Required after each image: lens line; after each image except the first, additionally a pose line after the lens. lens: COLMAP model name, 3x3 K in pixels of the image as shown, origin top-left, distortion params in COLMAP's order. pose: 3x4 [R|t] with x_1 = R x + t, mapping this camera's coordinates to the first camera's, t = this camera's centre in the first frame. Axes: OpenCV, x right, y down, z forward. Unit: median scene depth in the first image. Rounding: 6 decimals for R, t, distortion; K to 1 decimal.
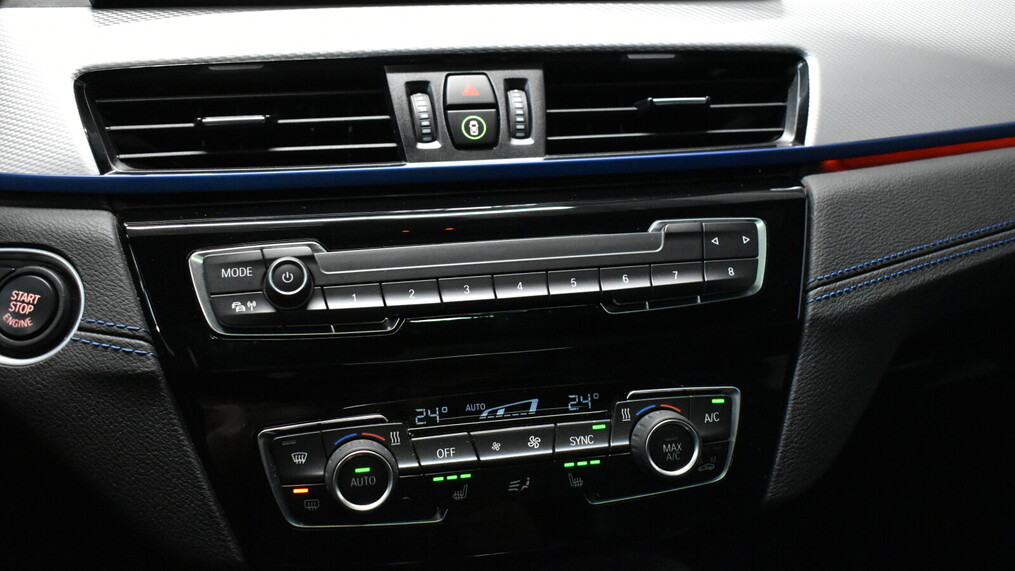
lens RADIAL K [[1045.5, 0, 502.9], [0, 1045.5, 278.6], [0, 0, 1]] dist [-0.014329, 0.000000]
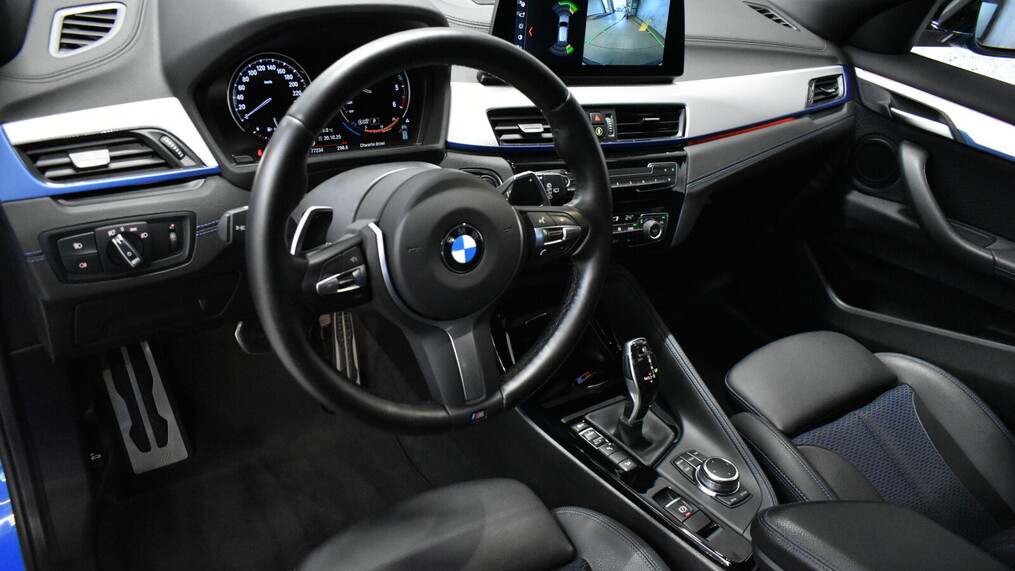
lens RADIAL K [[770.1, 0, 508.8], [0, 770.1, 283.8], [0, 0, 1]] dist [-0.020290, 0.005600]
pose [[0.955074, -0.017808, 0.295833, -1.061573], [-0.051296, 0.973195, 0.224187, -0.217563], [-0.291896, -0.229291, 0.928559, -1.289904]]
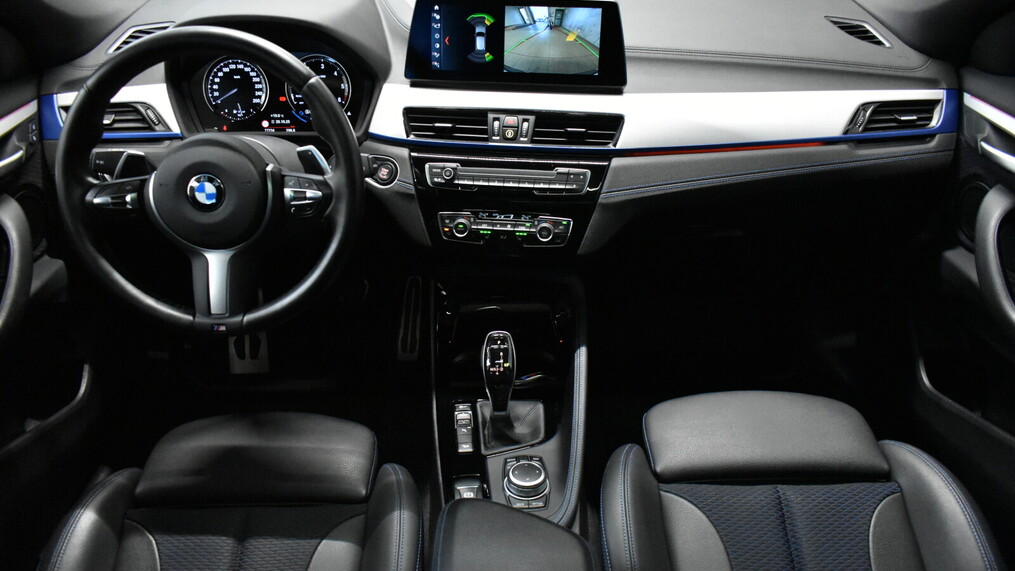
lens RADIAL K [[770.1, 0, 503.7], [0, 770.1, 282.4], [0, 0, 1]] dist [-0.020290, 0.005600]
pose [[0.948057, 0.161730, -0.273917, 0.763765], [-0.104968, 0.971930, 0.210555, -0.212434], [0.300281, -0.170866, 0.938422, -1.528871]]
